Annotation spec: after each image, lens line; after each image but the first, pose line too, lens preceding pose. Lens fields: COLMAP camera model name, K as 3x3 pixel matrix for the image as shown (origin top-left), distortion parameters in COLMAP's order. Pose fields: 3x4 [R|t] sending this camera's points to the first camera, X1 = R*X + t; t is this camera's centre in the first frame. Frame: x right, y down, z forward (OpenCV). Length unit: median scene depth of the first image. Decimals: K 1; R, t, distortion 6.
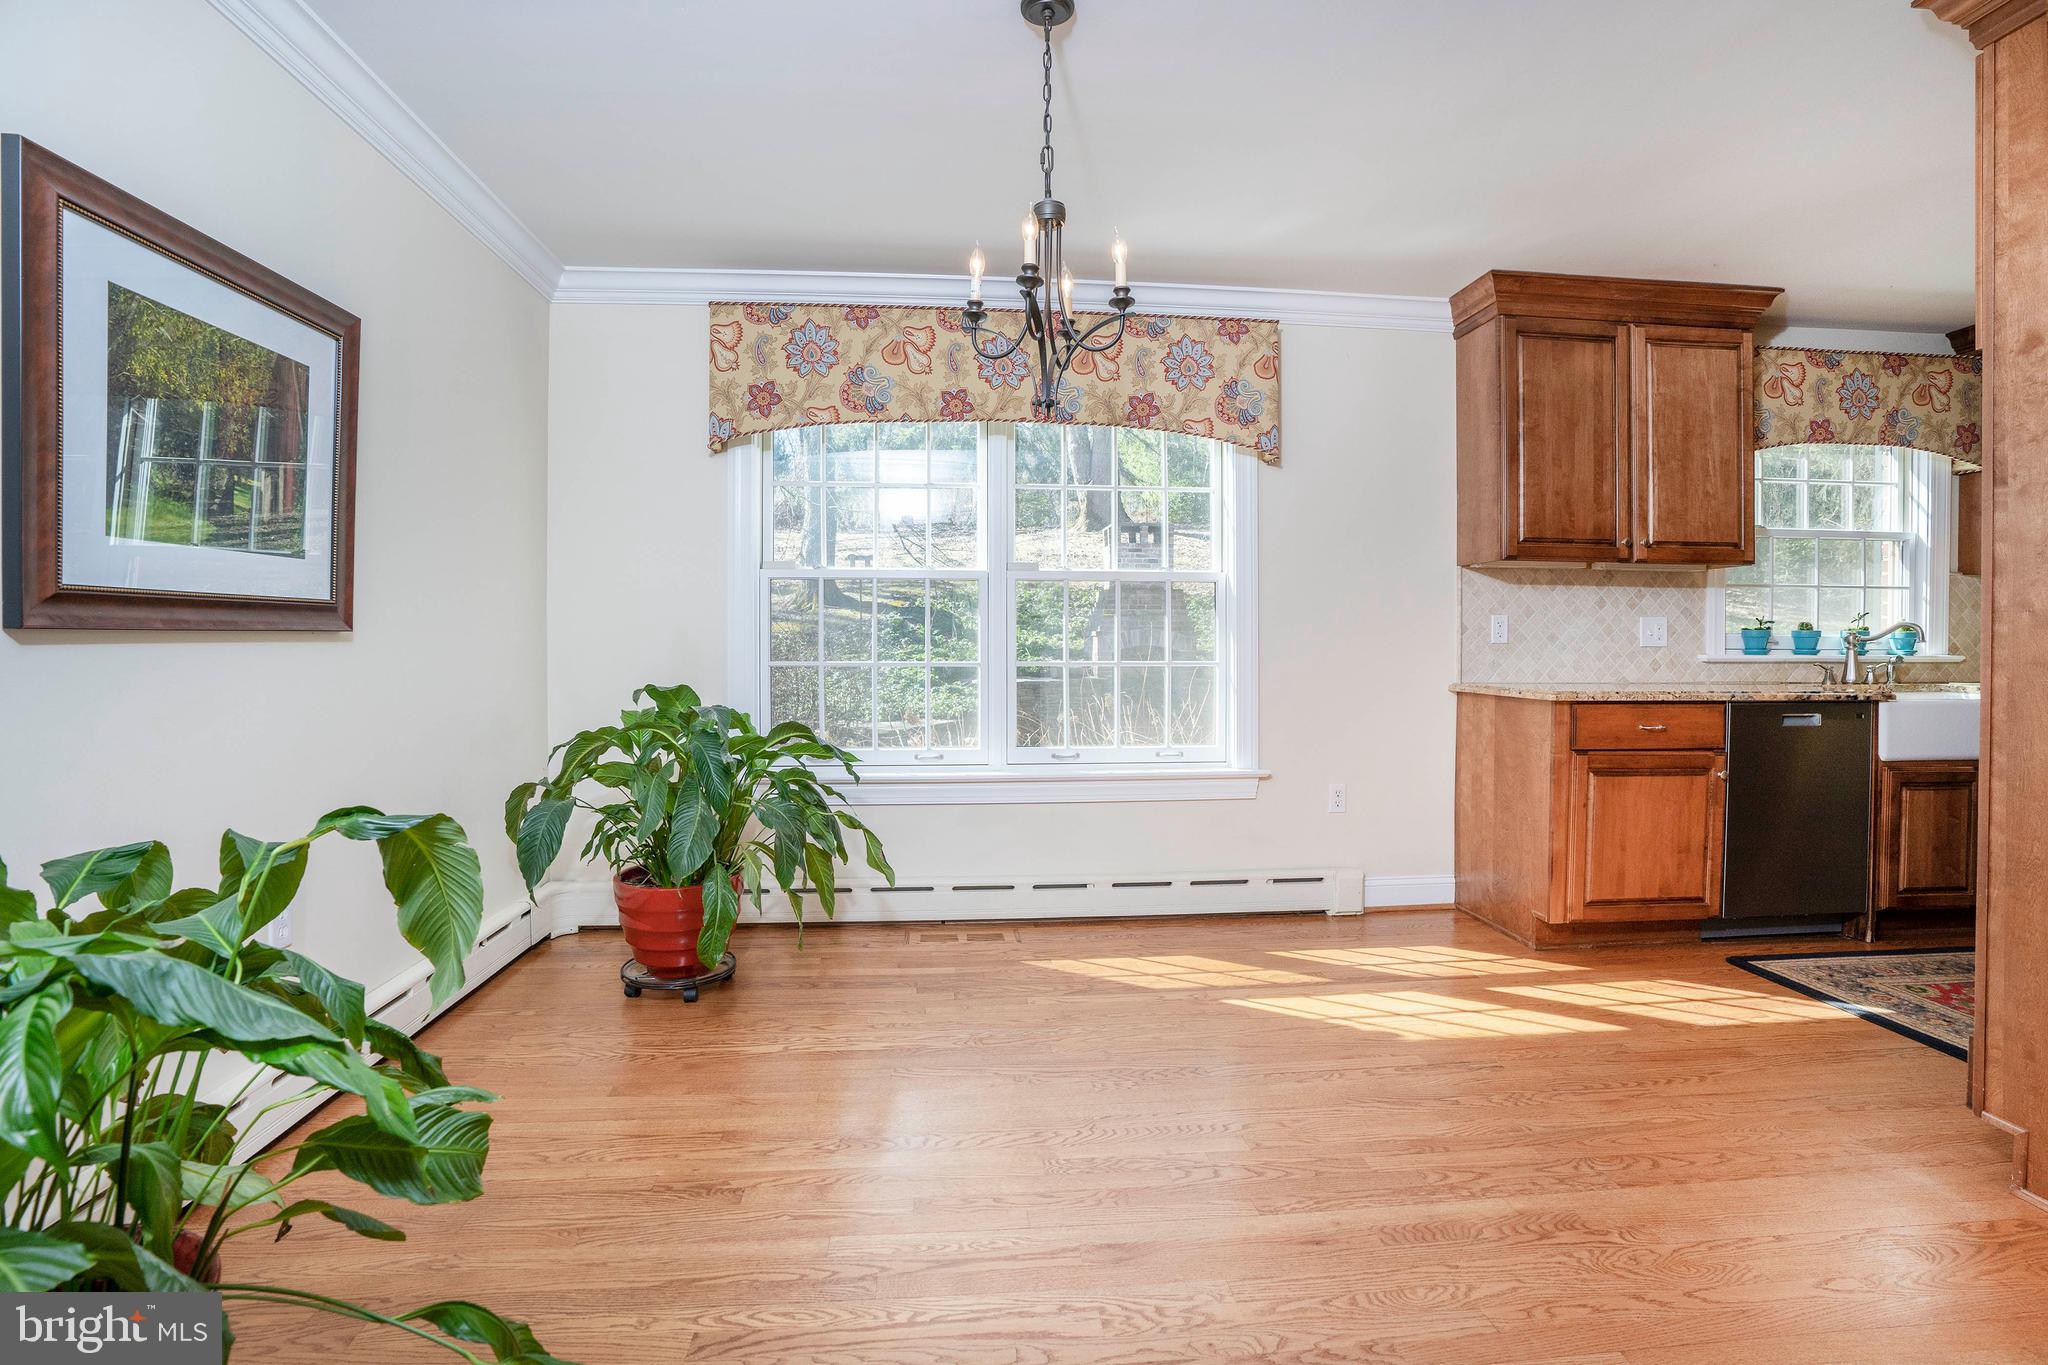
lens RADIAL K [[949.9, 0, 1043.2], [0, 949.9, 654.4], [0, 0, 1]] dist [-0.058680, 0.019664]
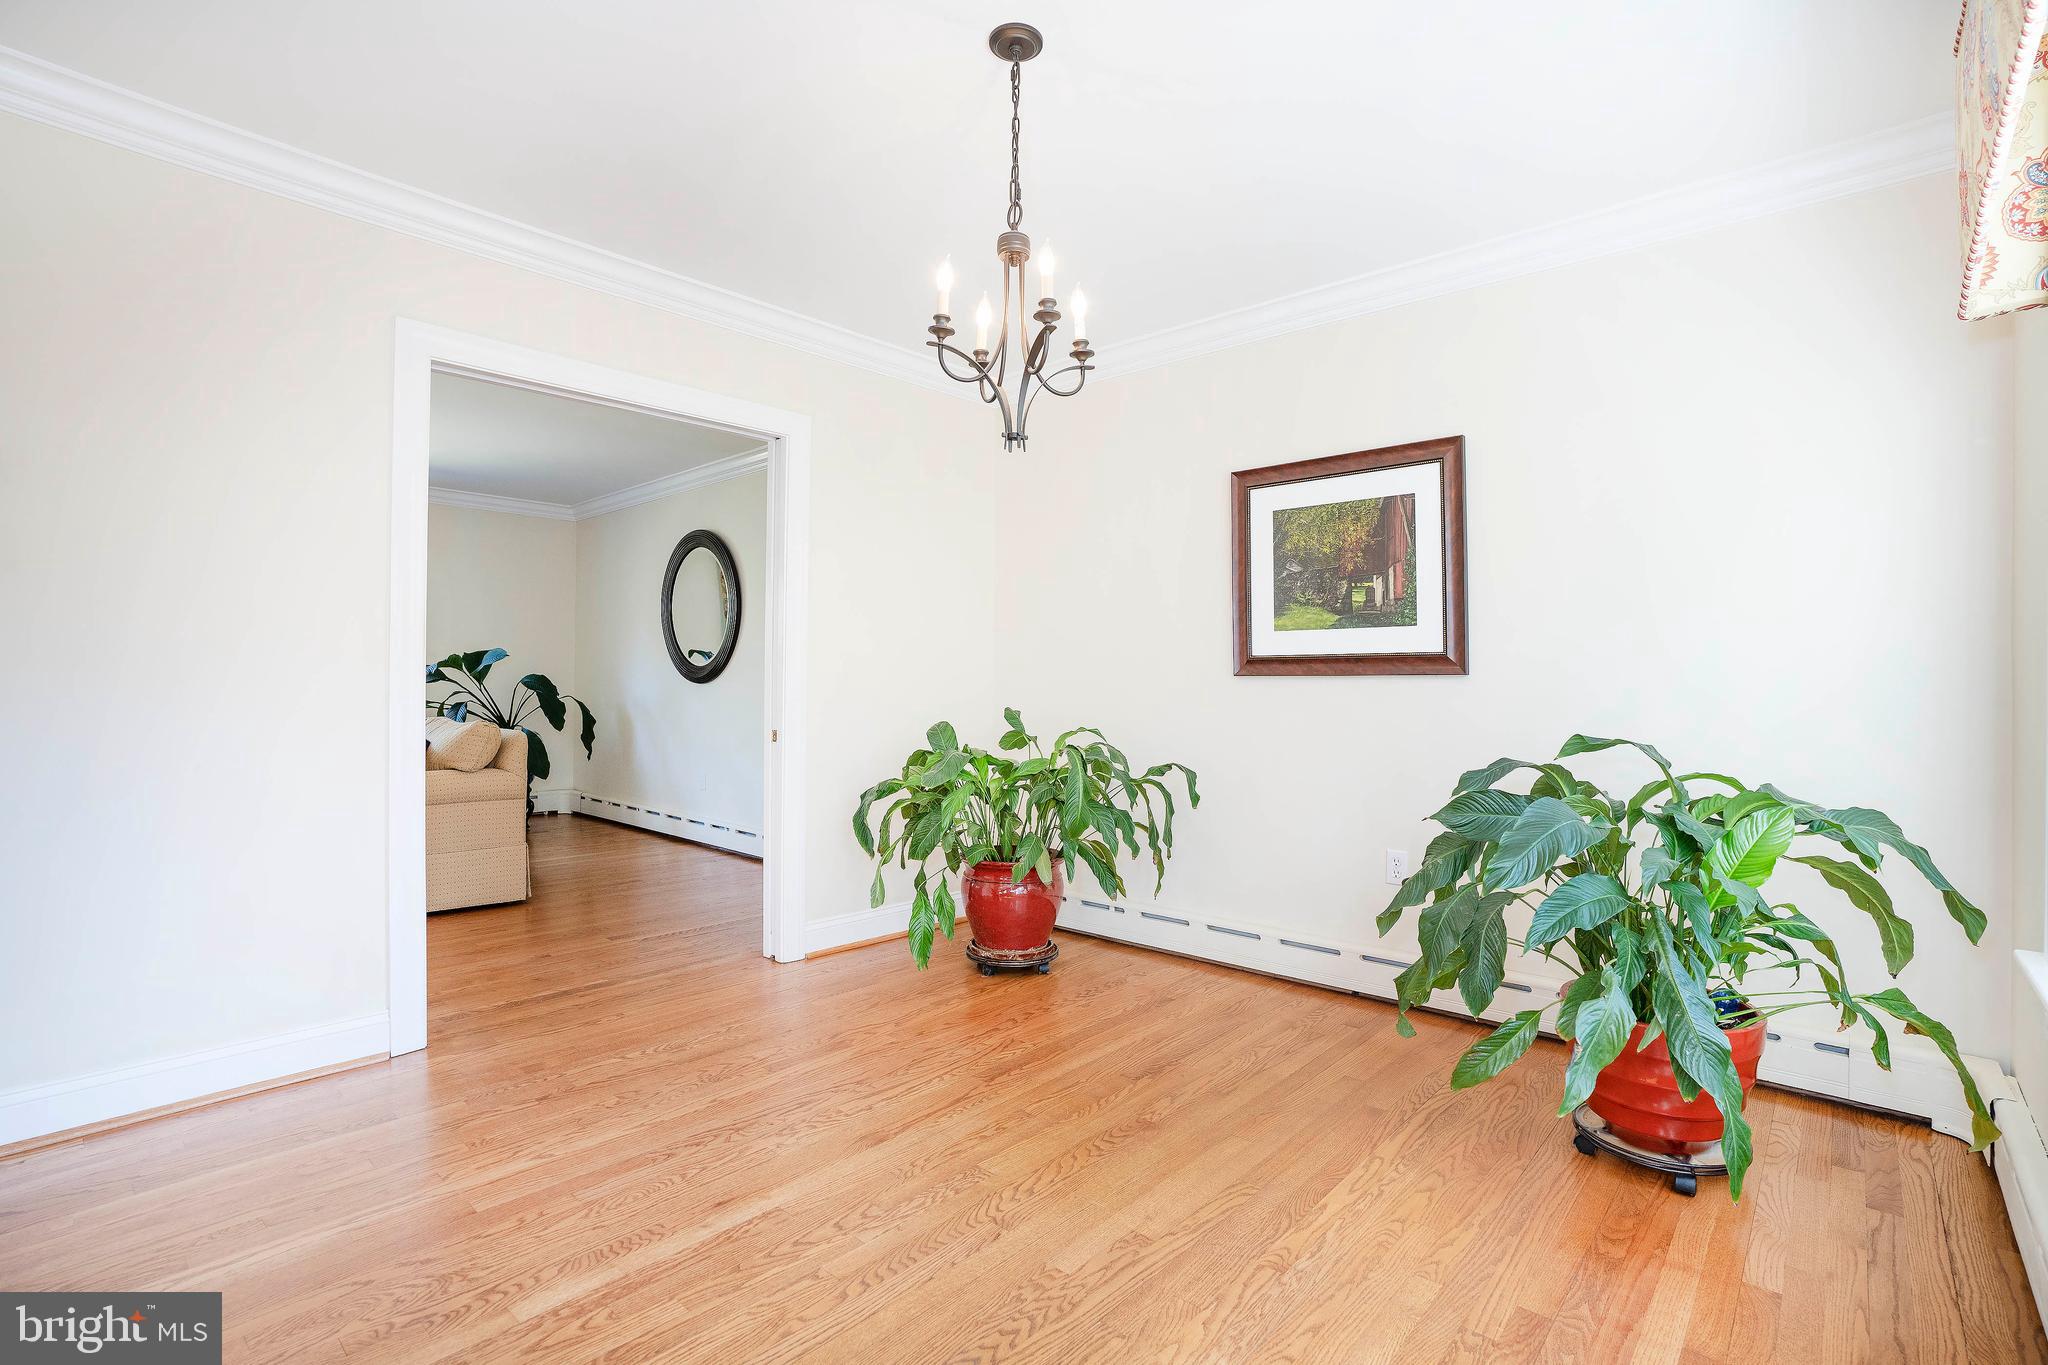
lens RADIAL K [[949.9, 0, 1066.5], [0, 949.9, 678.7], [0, 0, 1]] dist [-0.058680, 0.019664]
pose [[-0.726430, -0.006524, -0.687210, 0.364047], [-0.017596, 0.999804, 0.009108, -0.012872], [0.687016, 0.018708, -0.726402, 0.991986]]
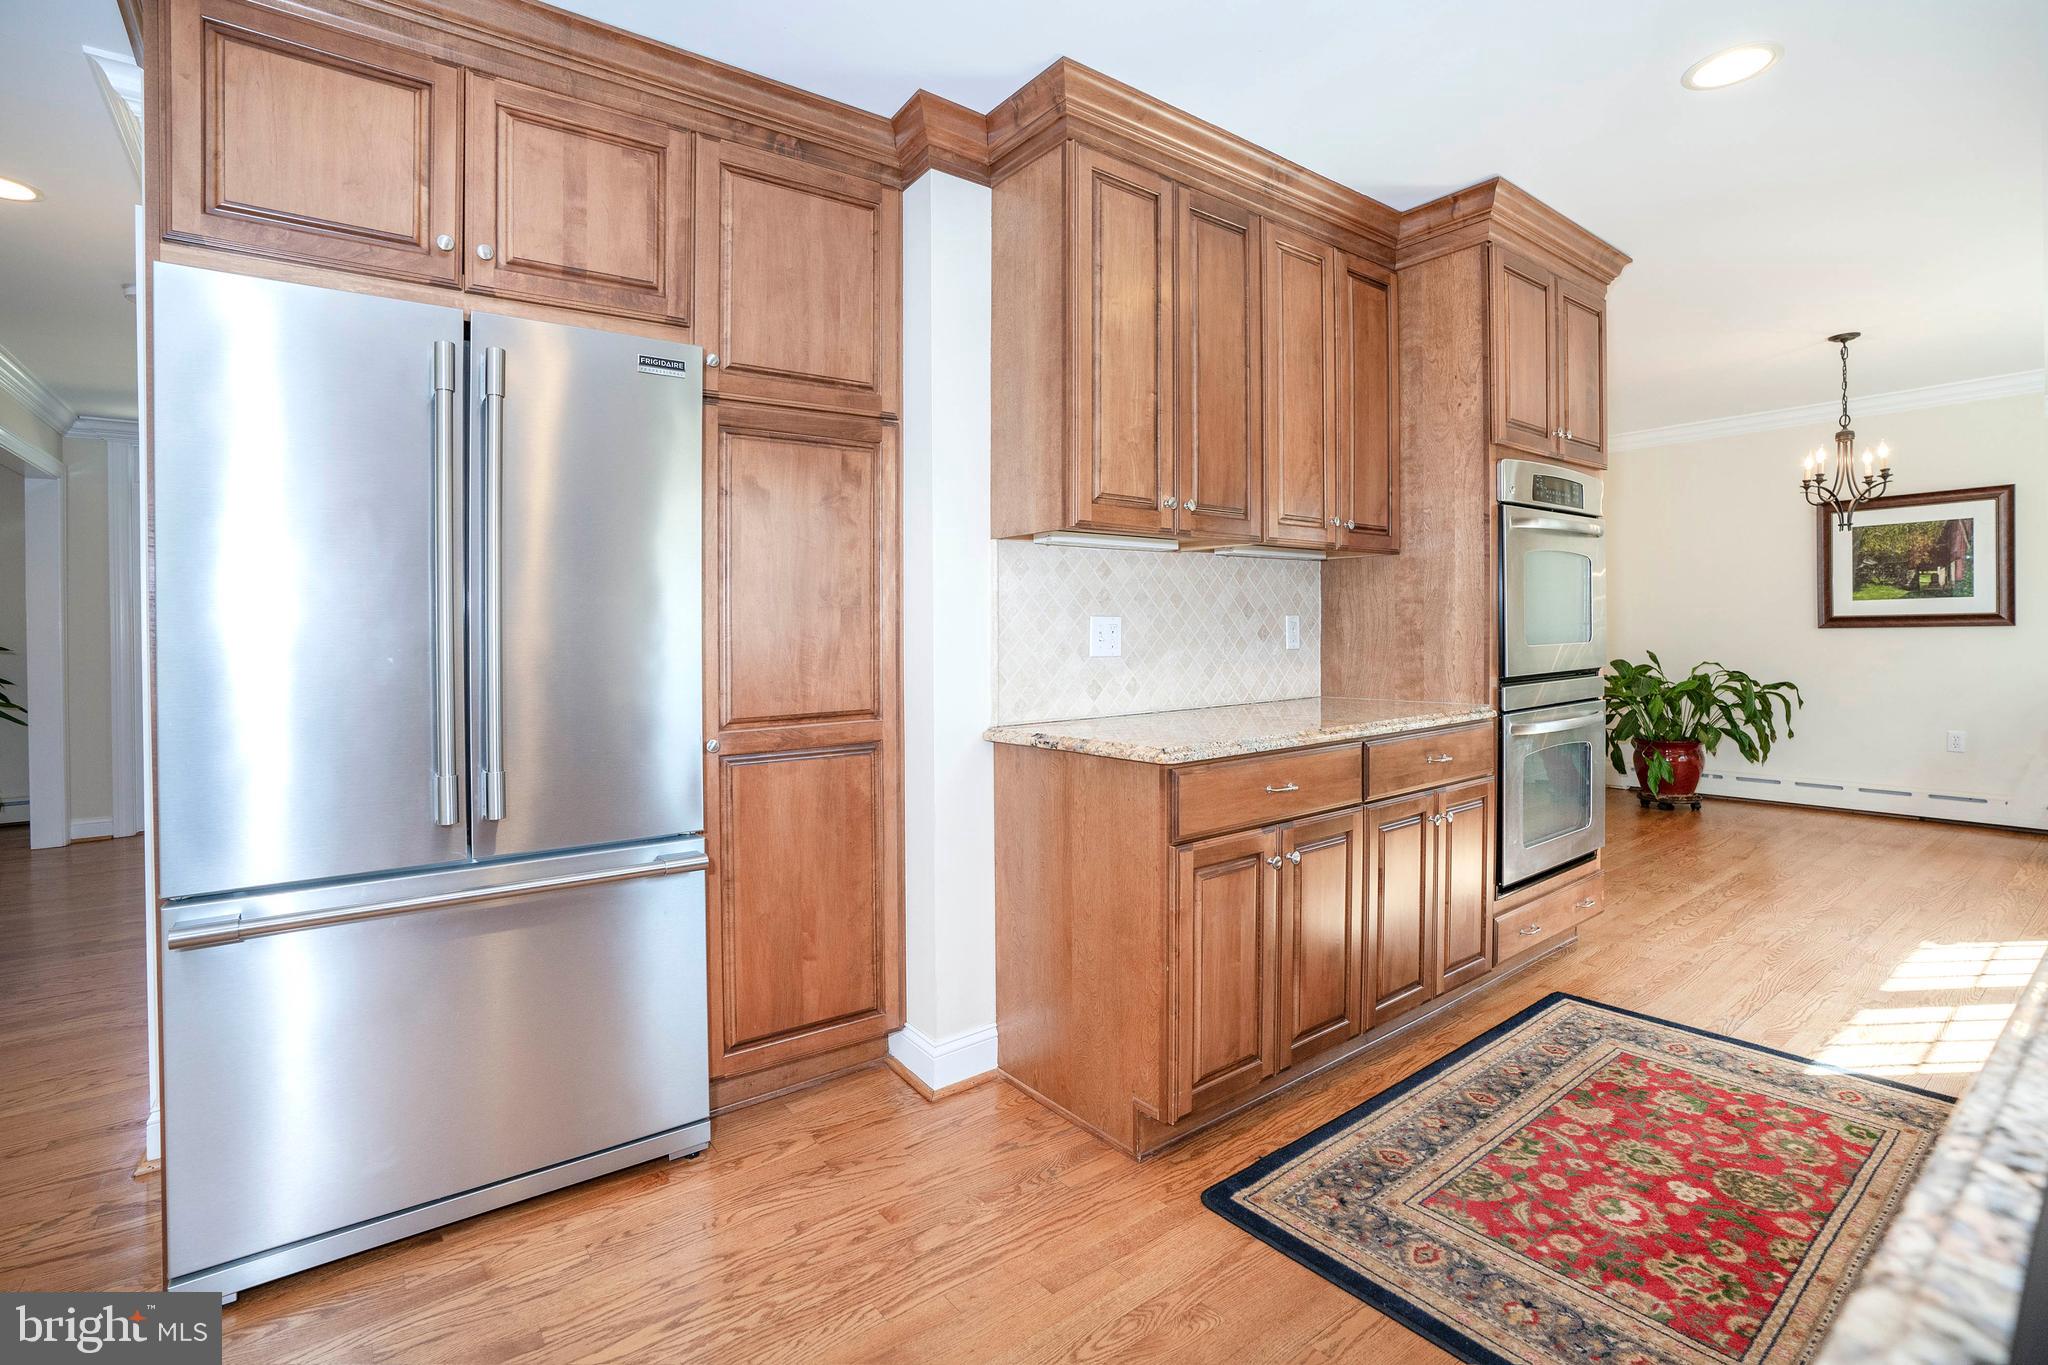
lens RADIAL K [[949.9, 0, 1024.0], [0, 949.9, 649.9], [0, 0, 1]] dist [-0.058680, 0.019664]
pose [[-0.853431, 0.020439, -0.520804, 1.522228], [0.004950, 0.999504, 0.031114, -0.028755], [0.521182, 0.023976, -0.853109, 1.019862]]
